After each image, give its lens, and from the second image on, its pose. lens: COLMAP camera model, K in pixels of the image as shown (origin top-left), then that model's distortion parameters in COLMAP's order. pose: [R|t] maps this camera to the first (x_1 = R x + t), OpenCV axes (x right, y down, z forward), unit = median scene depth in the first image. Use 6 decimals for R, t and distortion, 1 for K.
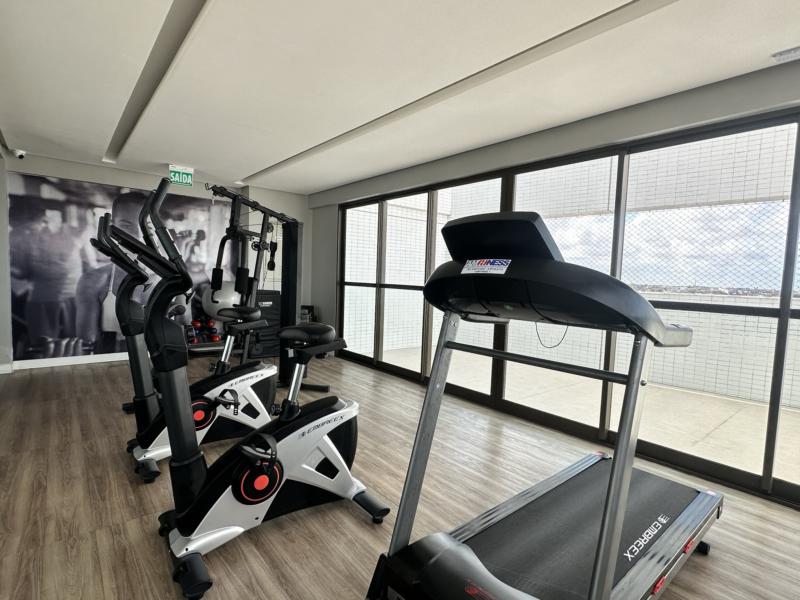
lens RADIAL K [[409.8, 0, 398.2], [0, 409.8, 305.8], [0, 0, 1]] dist [-0.000517, -0.001039]
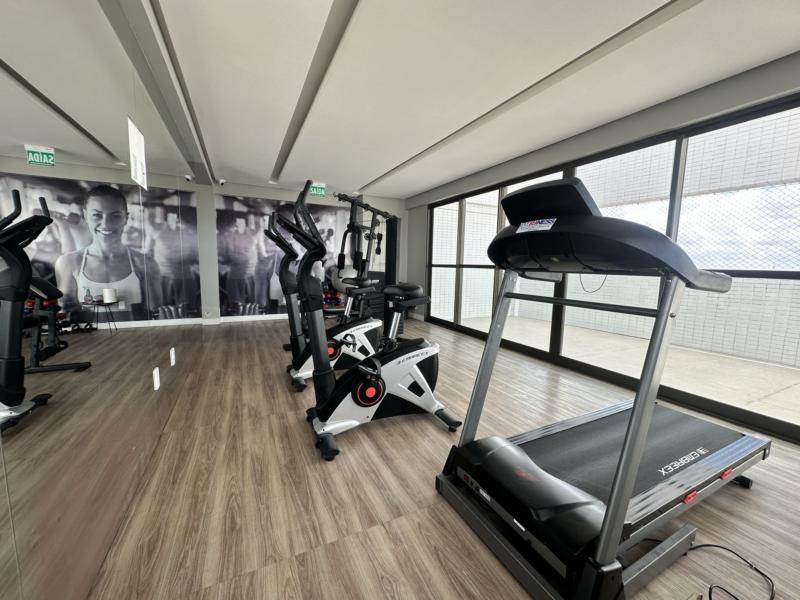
lens RADIAL K [[319.0, 0, 399.1], [0, 319.0, 301.5], [0, 0, 1]] dist [-0.003001, 0.000763]
pose [[0.972123, 0.012540, -0.234136, 0.012938], [-0.003514, 0.999236, 0.038928, 0.040154], [0.234445, -0.037020, 0.971424, -0.032652]]
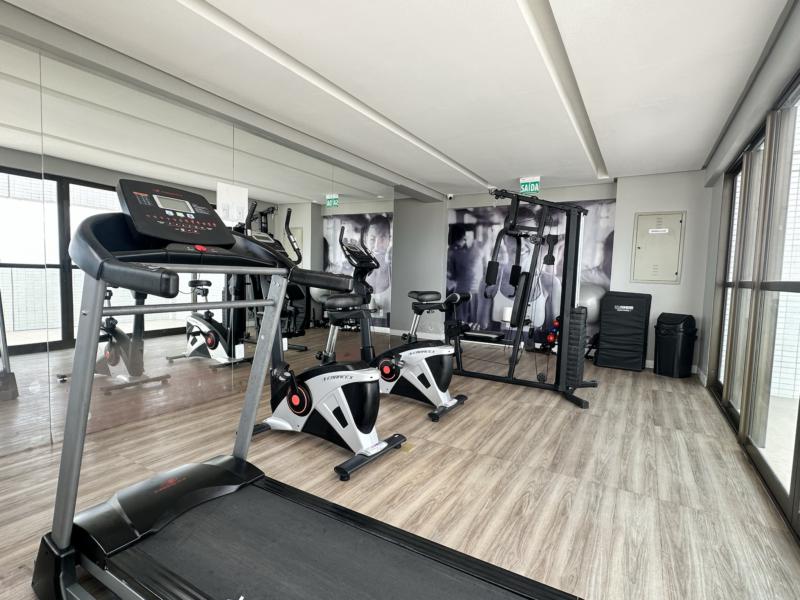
lens RADIAL K [[409.8, 0, 399.4], [0, 409.8, 307.0], [0, 0, 1]] dist [-0.000517, -0.001039]
pose [[0.331750, 0.048829, -0.942103, 0.659410], [-0.085351, 0.996117, 0.021573, 0.028096], [0.939498, 0.073253, 0.334629, 0.496758]]
